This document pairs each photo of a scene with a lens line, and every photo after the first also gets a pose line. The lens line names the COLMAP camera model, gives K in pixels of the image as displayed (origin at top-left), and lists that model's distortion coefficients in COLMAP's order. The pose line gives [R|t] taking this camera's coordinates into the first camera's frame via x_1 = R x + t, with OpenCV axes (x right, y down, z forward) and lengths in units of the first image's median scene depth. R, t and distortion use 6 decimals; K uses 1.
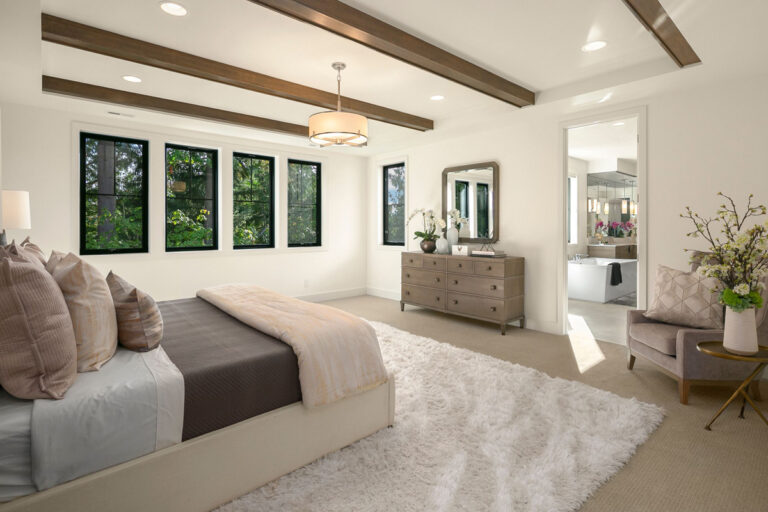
lens RADIAL K [[375.8, 0, 384.8], [0, 375.8, 226.1], [0, 0, 1]] dist [-0.001220, -0.000146]
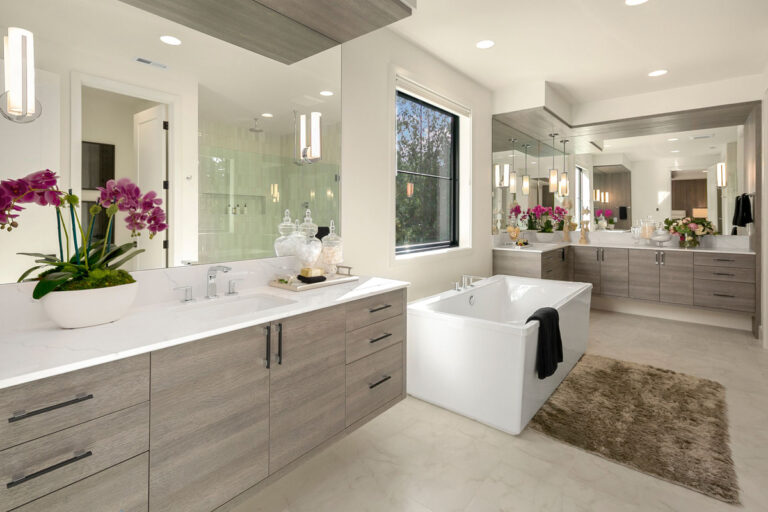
lens RADIAL K [[374.8, 0, 383.1], [0, 374.8, 212.9], [0, 0, 1]] dist [0.001494, 0.000452]
pose [[0.985601, 0.000840, 0.169087, 0.290097], [-0.000611, 0.999999, -0.001403, 0.000441], [-0.169088, 0.001280, 0.985600, 0.491354]]
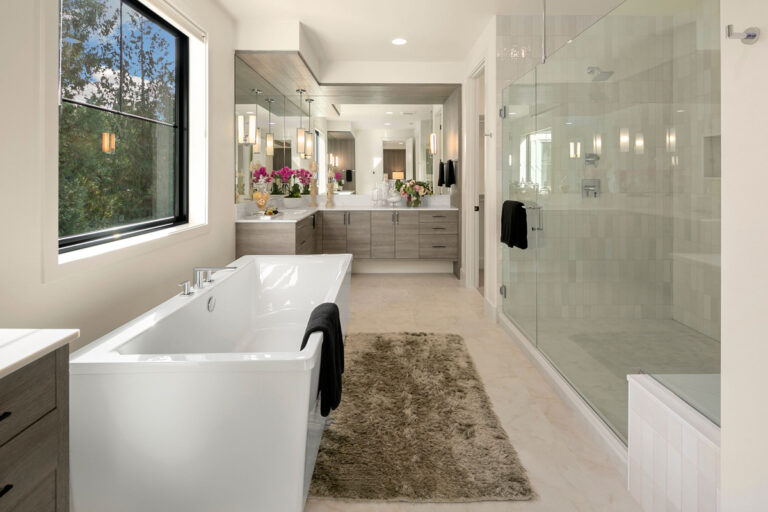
lens RADIAL K [[373.0, 0, 384.6], [0, 373.0, 176.7], [0, 0, 1]] dist [0.000421, 0.000094]
pose [[0.648713, 0.000501, 0.761033, 0.324707], [-0.001263, 0.999999, 0.000418, 0.000710], [-0.761032, -0.001232, 0.648713, 0.592180]]
